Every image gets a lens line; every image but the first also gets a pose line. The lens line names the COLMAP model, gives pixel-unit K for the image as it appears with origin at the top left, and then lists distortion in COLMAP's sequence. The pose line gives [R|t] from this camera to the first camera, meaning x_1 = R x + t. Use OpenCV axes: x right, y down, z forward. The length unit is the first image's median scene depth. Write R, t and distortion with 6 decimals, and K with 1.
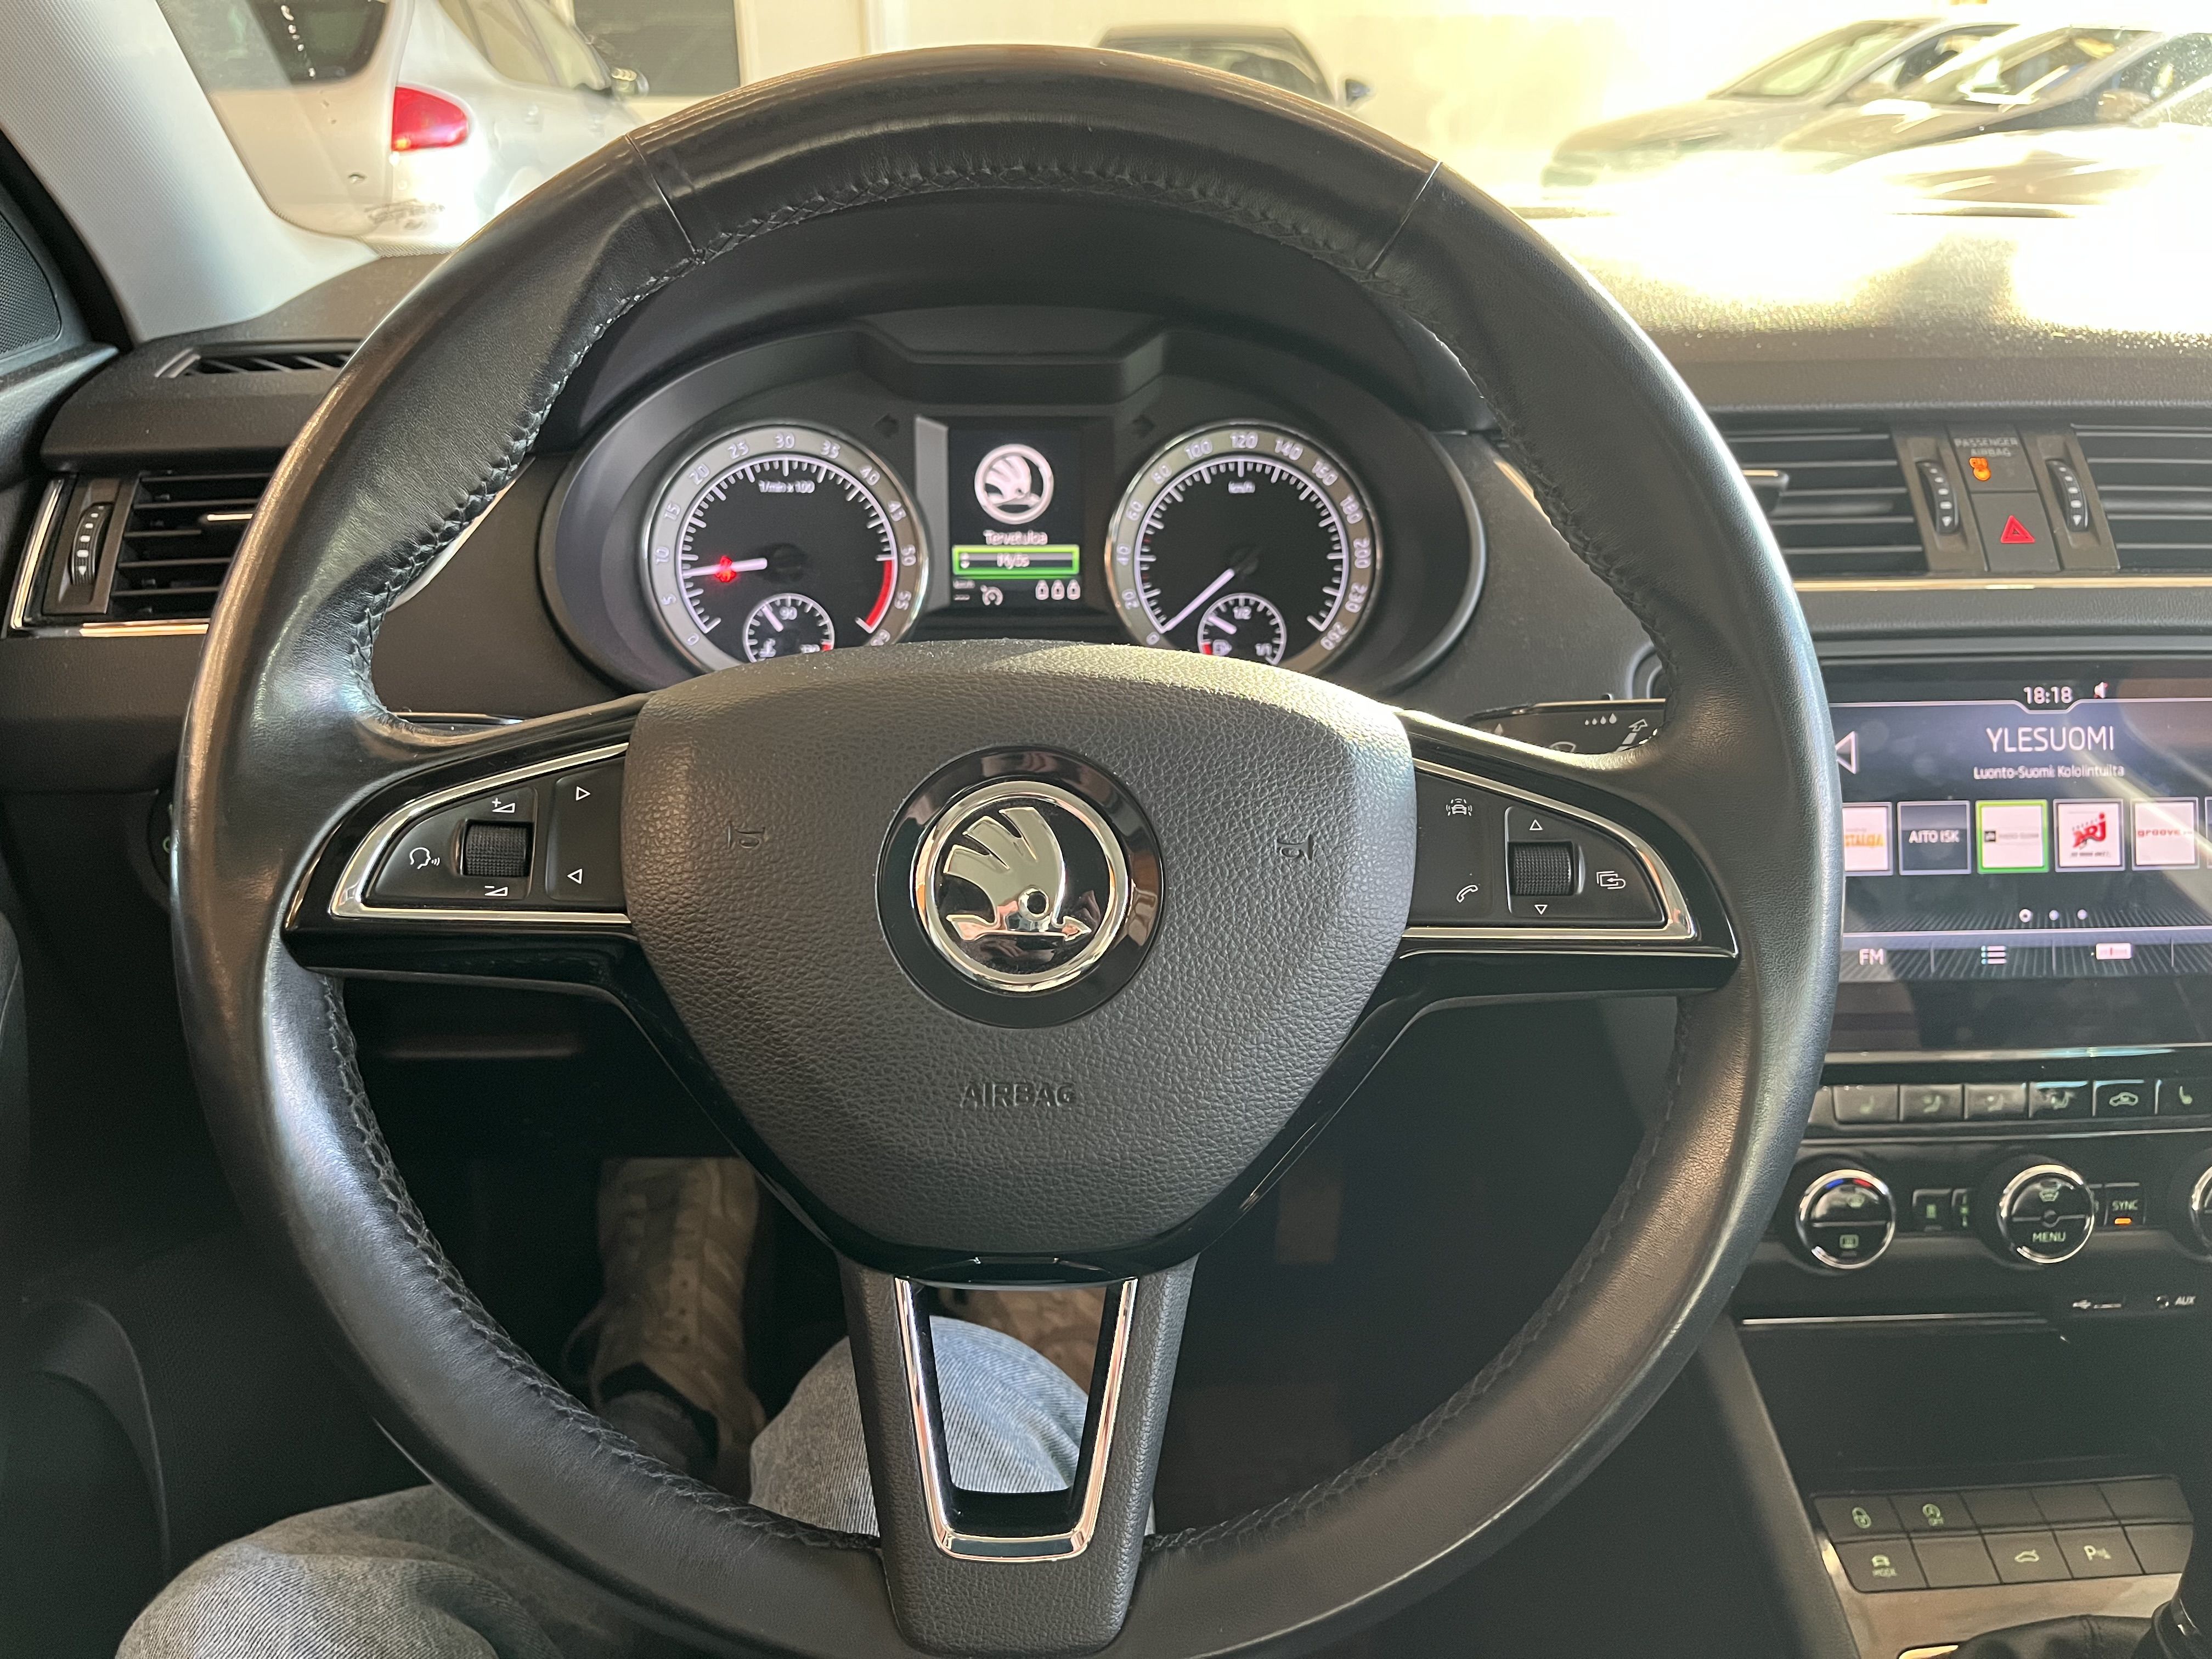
lens RADIAL K [[1665.8, 0, 1096.9], [0, 1665.8, 826.2], [0, 0, 1]] dist [-0.008513, 0.005077]
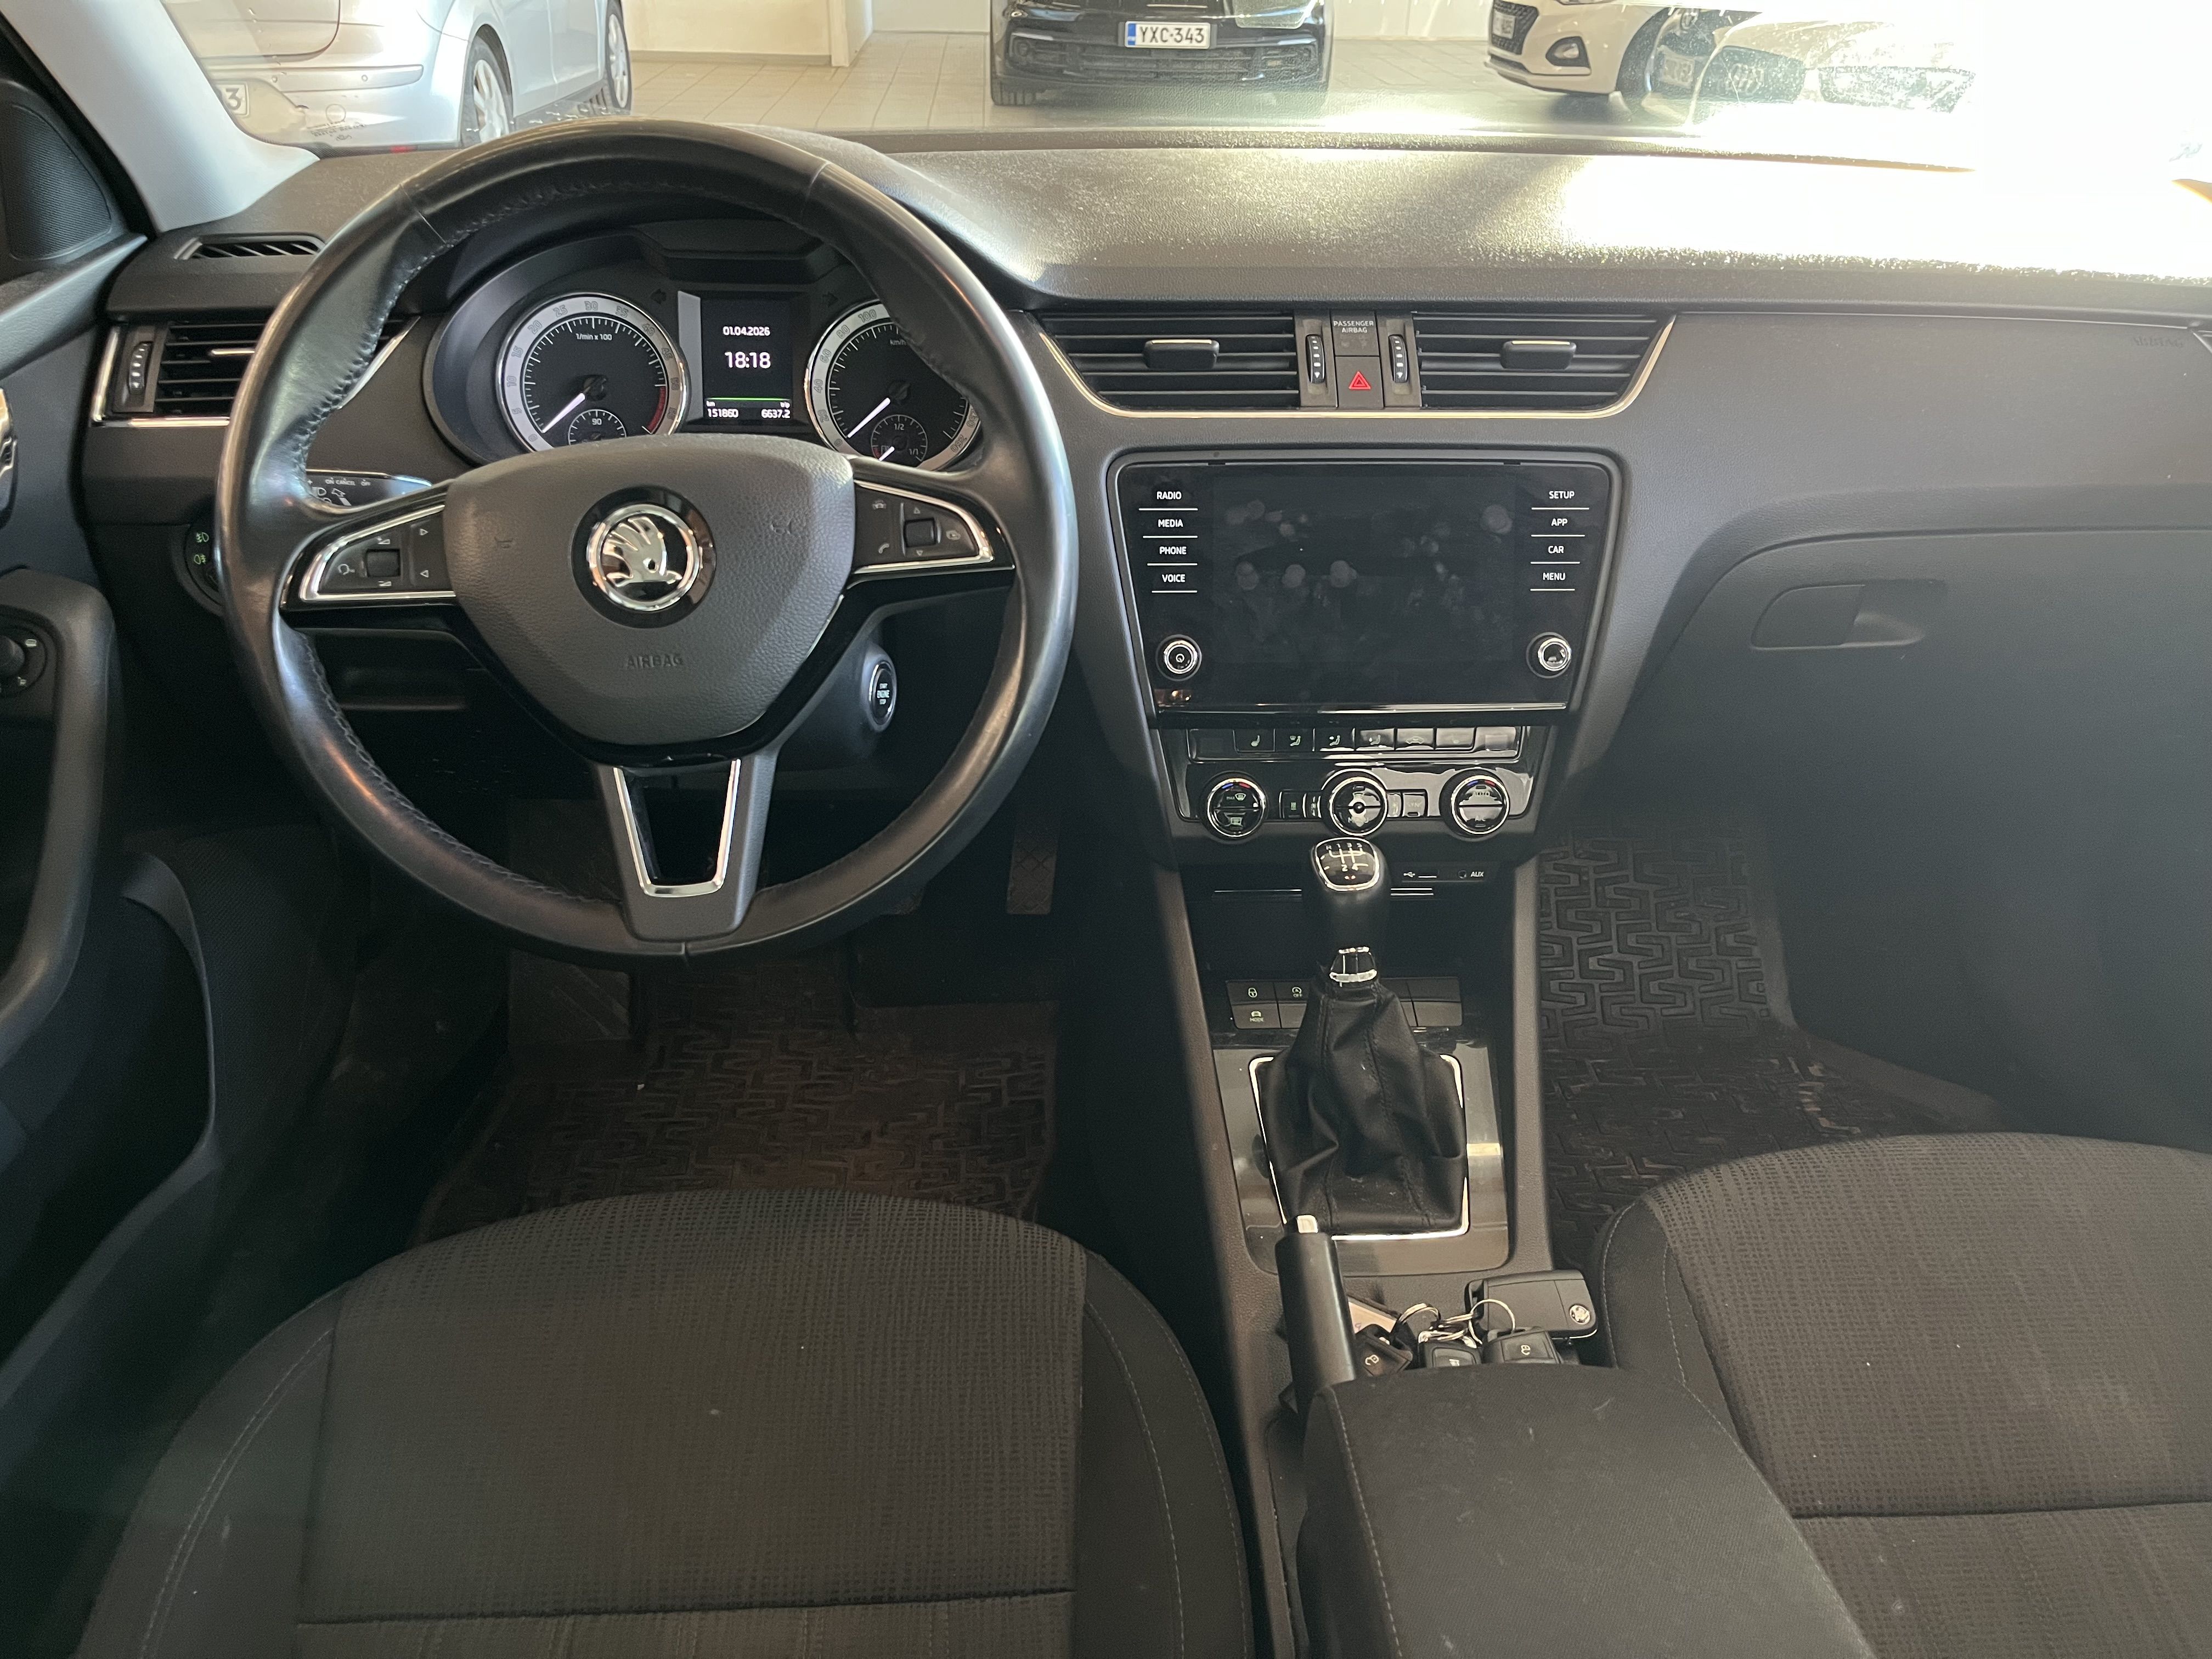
lens RADIAL K [[1665.8, 0, 1118.2], [0, 1665.8, 831.8], [0, 0, 1]] dist [-0.008513, 0.005077]
pose [[0.999710, 0.013347, 0.020026, 0.295606], [-0.015353, 0.994495, 0.103656, 0.089365], [-0.018532, -0.103934, 0.994412, -0.625226]]
